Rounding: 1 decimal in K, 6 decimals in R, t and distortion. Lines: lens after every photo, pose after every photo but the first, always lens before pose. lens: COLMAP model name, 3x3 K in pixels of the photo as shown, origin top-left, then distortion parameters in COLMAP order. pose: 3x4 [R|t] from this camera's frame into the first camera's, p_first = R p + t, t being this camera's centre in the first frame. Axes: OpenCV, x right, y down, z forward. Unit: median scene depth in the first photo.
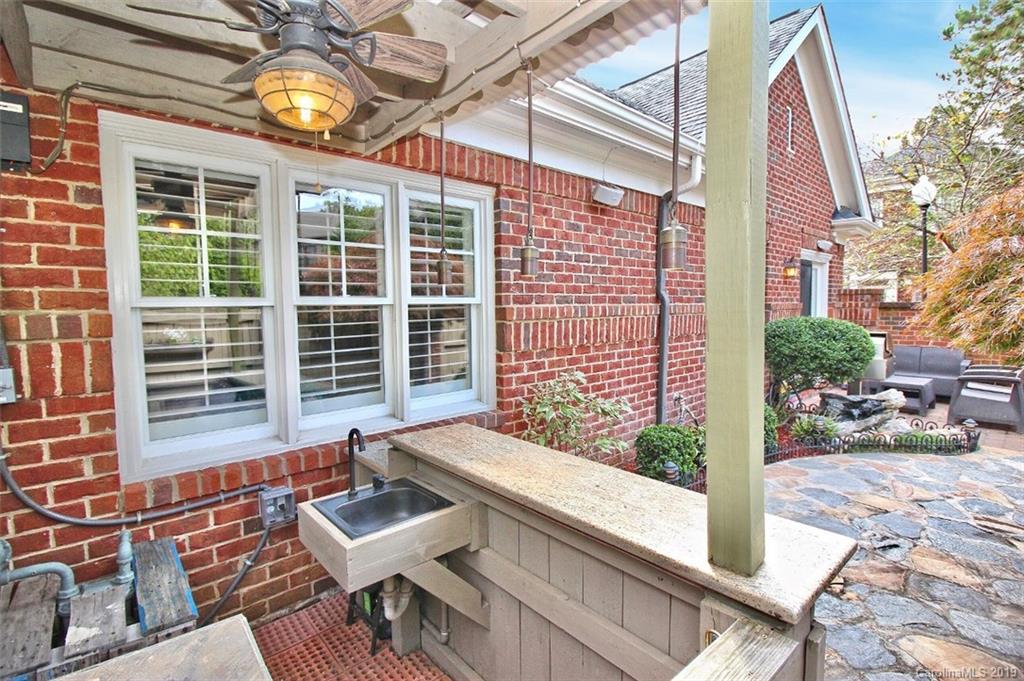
lens RADIAL K [[477.5, 0, 514.5], [0, 477.5, 335.5], [0, 0, 1]] dist [0.000880, -0.012788]
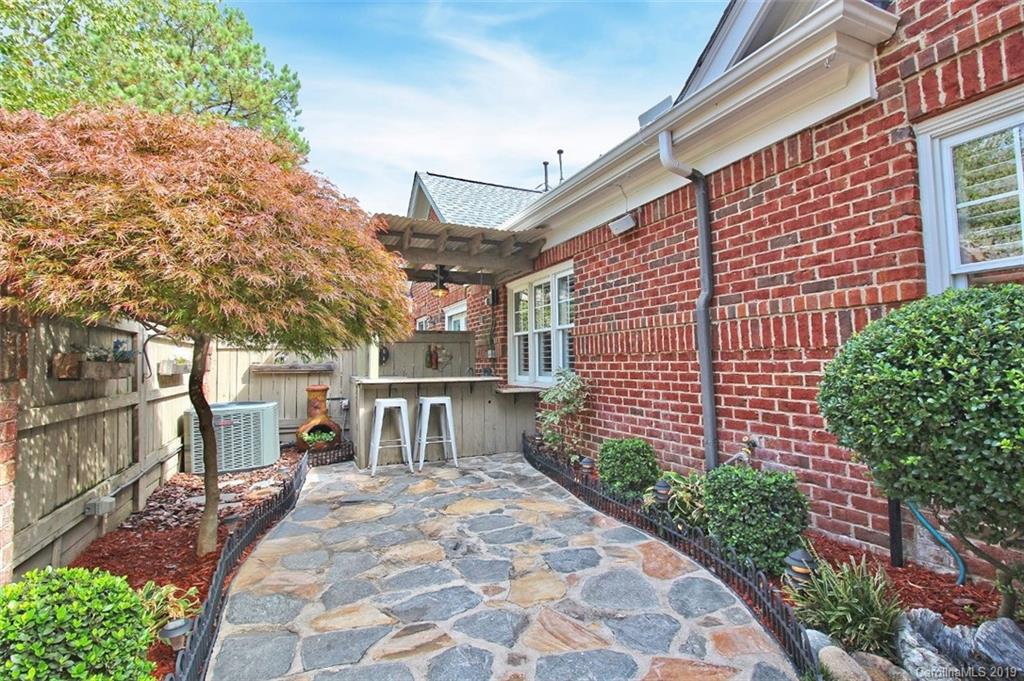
lens RADIAL K [[477.5, 0, 514.5], [0, 477.5, 335.5], [0, 0, 1]] dist [0.000880, -0.012788]
pose [[-0.303956, -0.039475, -0.951868, 1.054329], [-0.045270, 0.998611, -0.026957, 0.014302], [0.951610, 0.034897, -0.305321, 0.856202]]
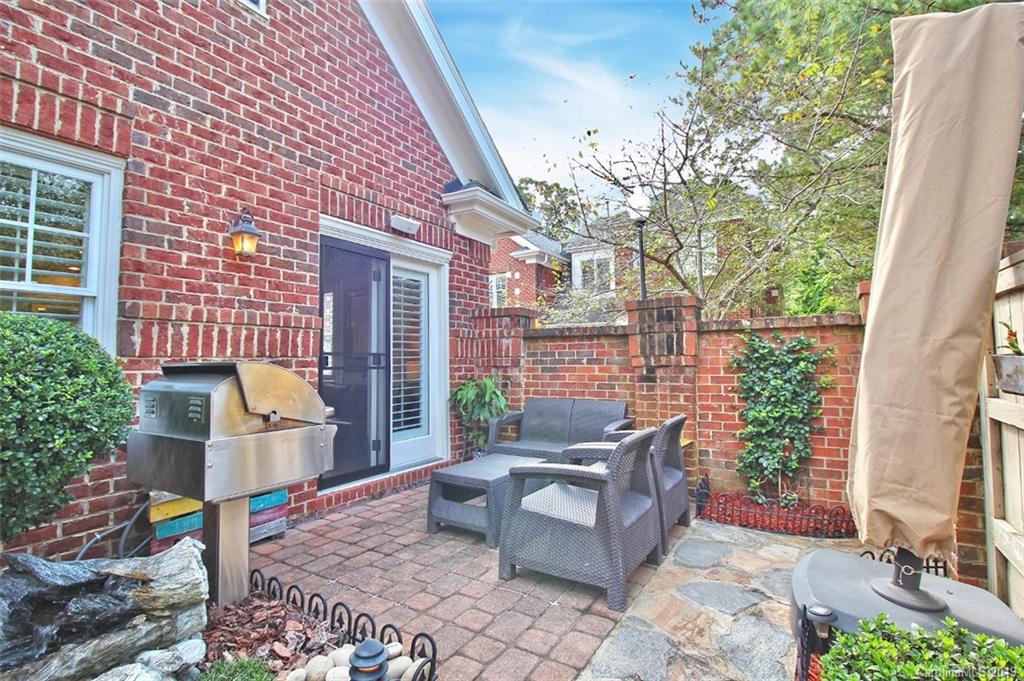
lens RADIAL K [[477.5, 0, 514.5], [0, 477.5, 335.5], [0, 0, 1]] dist [0.000880, -0.012788]
pose [[0.963110, 0.018151, 0.268497, 0.966120], [0.013932, 0.993022, -0.117104, 0.020216], [-0.268749, 0.116525, 0.956136, 0.660618]]
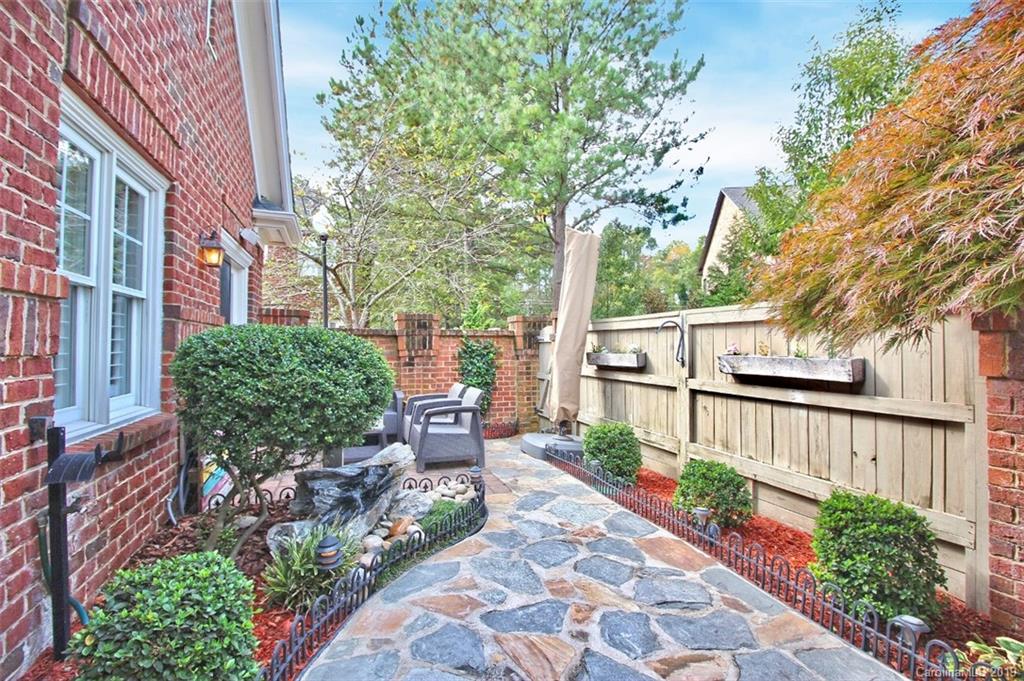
lens RADIAL K [[477.5, 0, 514.5], [0, 477.5, 335.5], [0, 0, 1]] dist [0.000880, -0.012788]
pose [[0.384217, 0.034883, 0.922584, 0.272810], [0.054892, 0.996655, -0.060544, 0.017332], [-0.921609, 0.073905, 0.381017, 0.627272]]
